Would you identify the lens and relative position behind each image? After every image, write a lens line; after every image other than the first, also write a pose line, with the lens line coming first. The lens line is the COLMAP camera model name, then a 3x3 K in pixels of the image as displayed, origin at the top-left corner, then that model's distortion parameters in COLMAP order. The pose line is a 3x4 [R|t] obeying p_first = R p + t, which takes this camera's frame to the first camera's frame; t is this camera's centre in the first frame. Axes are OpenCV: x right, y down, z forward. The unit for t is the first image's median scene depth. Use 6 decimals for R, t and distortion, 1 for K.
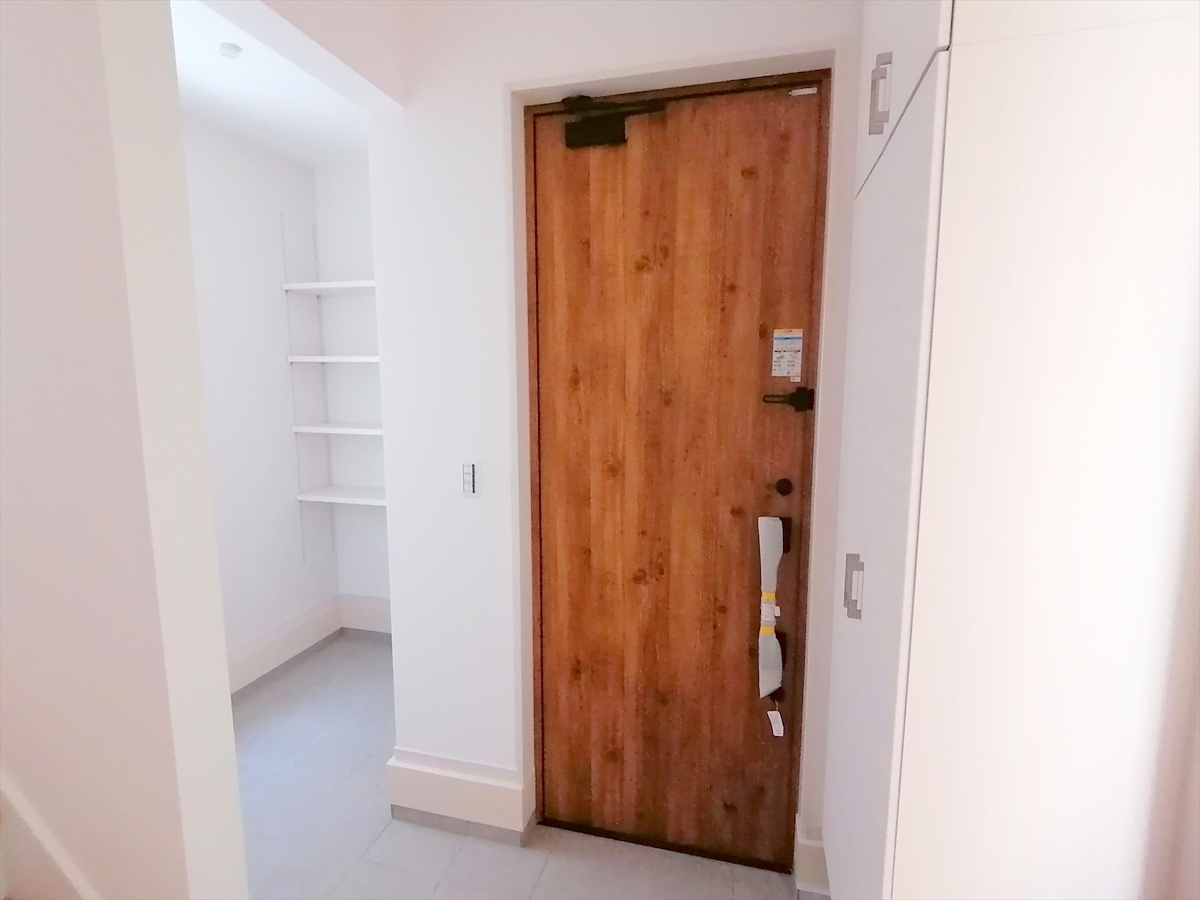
lens RADIAL K [[595.8, 0, 600.0], [0, 595.8, 450.0], [0, 0, 1]] dist [0.002390, -0.000356]
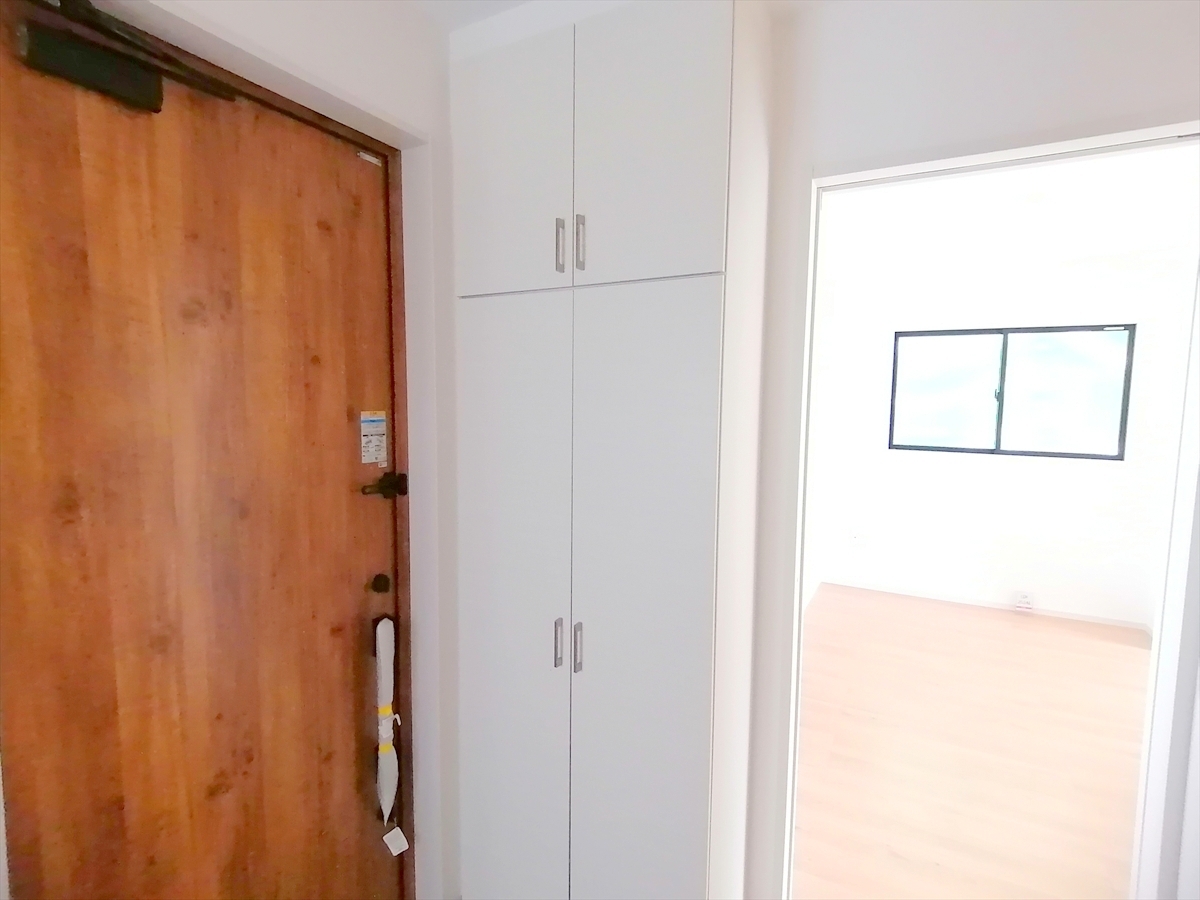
lens RADIAL K [[595.8, 0, 600.0], [0, 595.8, 450.0], [0, 0, 1]] dist [0.002390, -0.000356]
pose [[0.248546, -0.079912, 0.965318, -0.465533], [0.119909, 0.991464, 0.051202, -0.145079], [-0.961169, 0.103025, 0.256006, 0.431107]]
